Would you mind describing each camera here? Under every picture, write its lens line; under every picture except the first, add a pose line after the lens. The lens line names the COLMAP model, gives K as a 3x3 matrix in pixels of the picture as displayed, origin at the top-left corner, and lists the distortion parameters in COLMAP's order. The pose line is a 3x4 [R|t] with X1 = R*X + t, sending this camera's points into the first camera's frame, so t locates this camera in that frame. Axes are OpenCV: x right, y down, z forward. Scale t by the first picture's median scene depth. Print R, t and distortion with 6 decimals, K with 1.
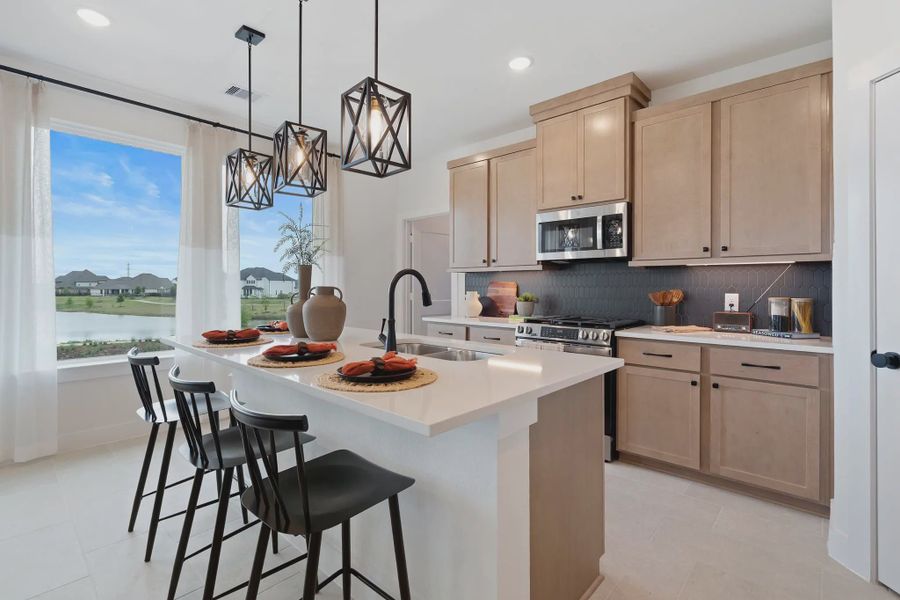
lens RADIAL K [[431.5, 0, 457.1], [0, 431.5, 298.1], [0, 0, 1]] dist [-0.000939, 0.000895]
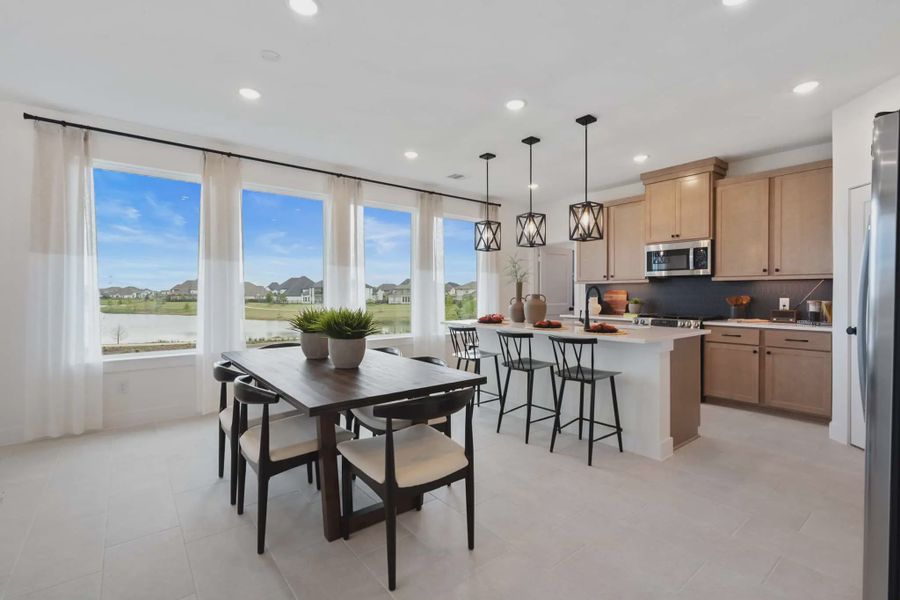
lens RADIAL K [[412.7, 0, 460.2], [0, 412.7, 304.1], [0, 0, 1]] dist [0.001497, -0.000273]
pose [[0.987110, 0.003240, -0.160012, -0.262772], [-0.003366, 0.999994, -0.000515, 0.014783], [0.160009, 0.001047, 0.987115, -0.621719]]
